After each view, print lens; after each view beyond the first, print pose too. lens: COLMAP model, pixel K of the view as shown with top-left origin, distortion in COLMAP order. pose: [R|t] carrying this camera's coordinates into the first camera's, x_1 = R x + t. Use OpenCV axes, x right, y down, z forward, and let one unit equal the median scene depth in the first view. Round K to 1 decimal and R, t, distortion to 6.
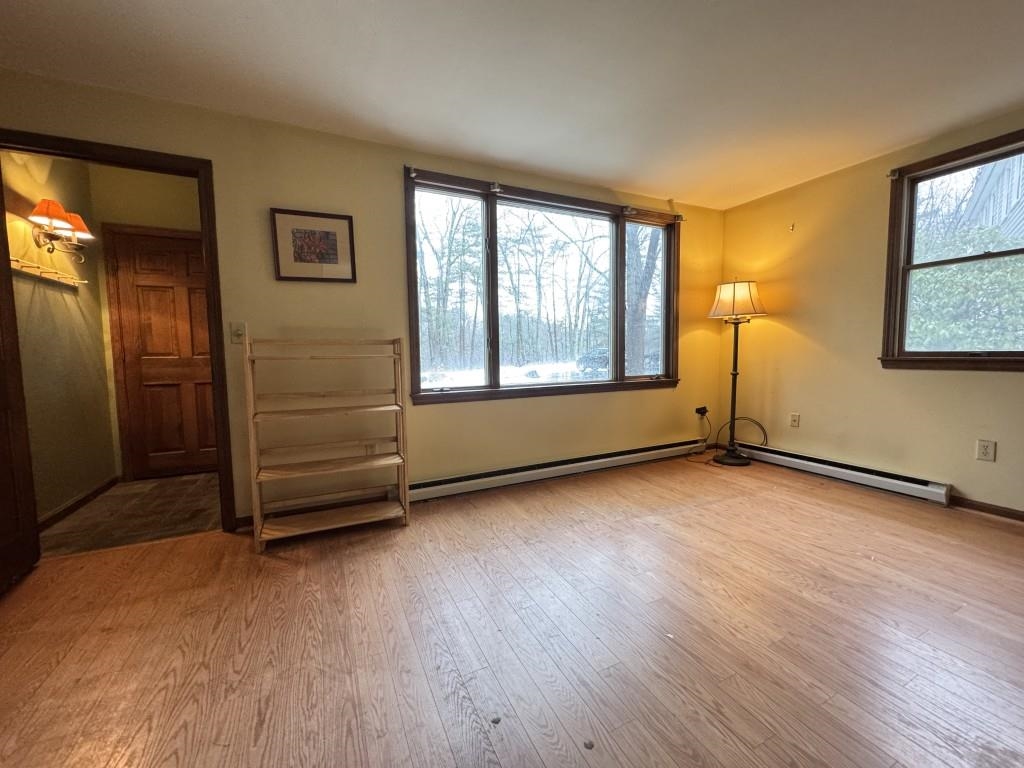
lens RADIAL K [[409.0, 0, 512.0], [0, 409.0, 382.1], [0, 0, 1]] dist [-0.003457, 0.000665]
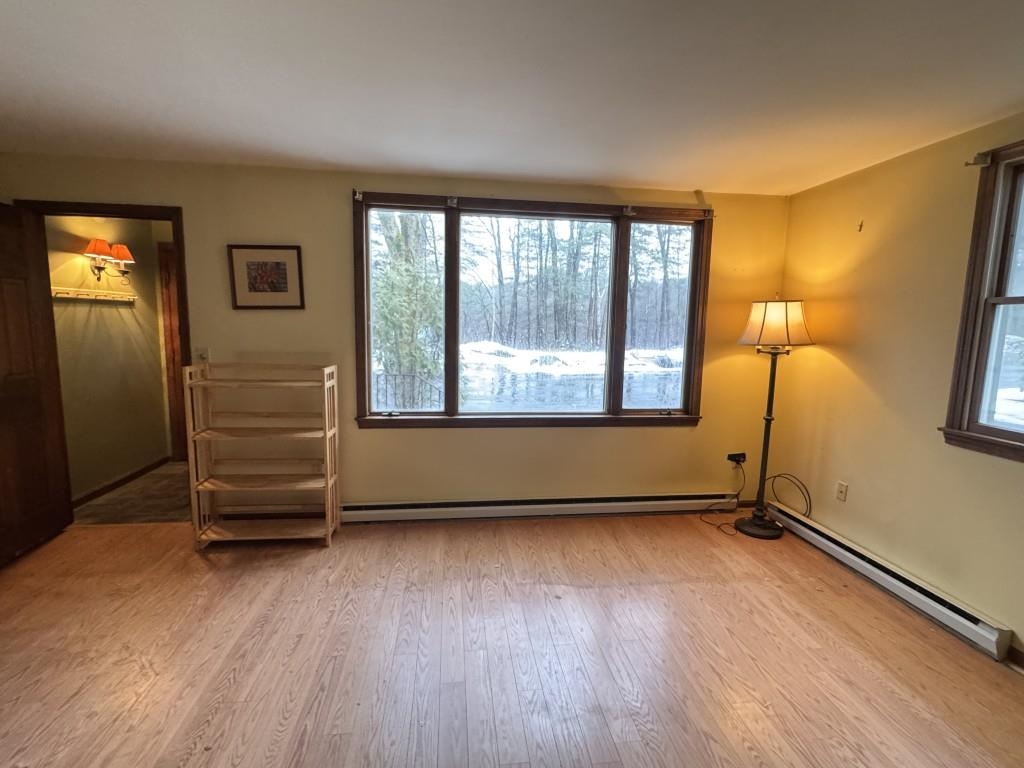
lens RADIAL K [[479.4, 0, 509.8], [0, 479.4, 381.5], [0, 0, 1]] dist [-0.002413, -0.000890]
pose [[0.946767, 0.073017, -0.313529, 0.481325], [-0.057879, 0.996676, 0.057336, -0.150406], [0.316673, -0.036137, 0.947846, 0.000786]]
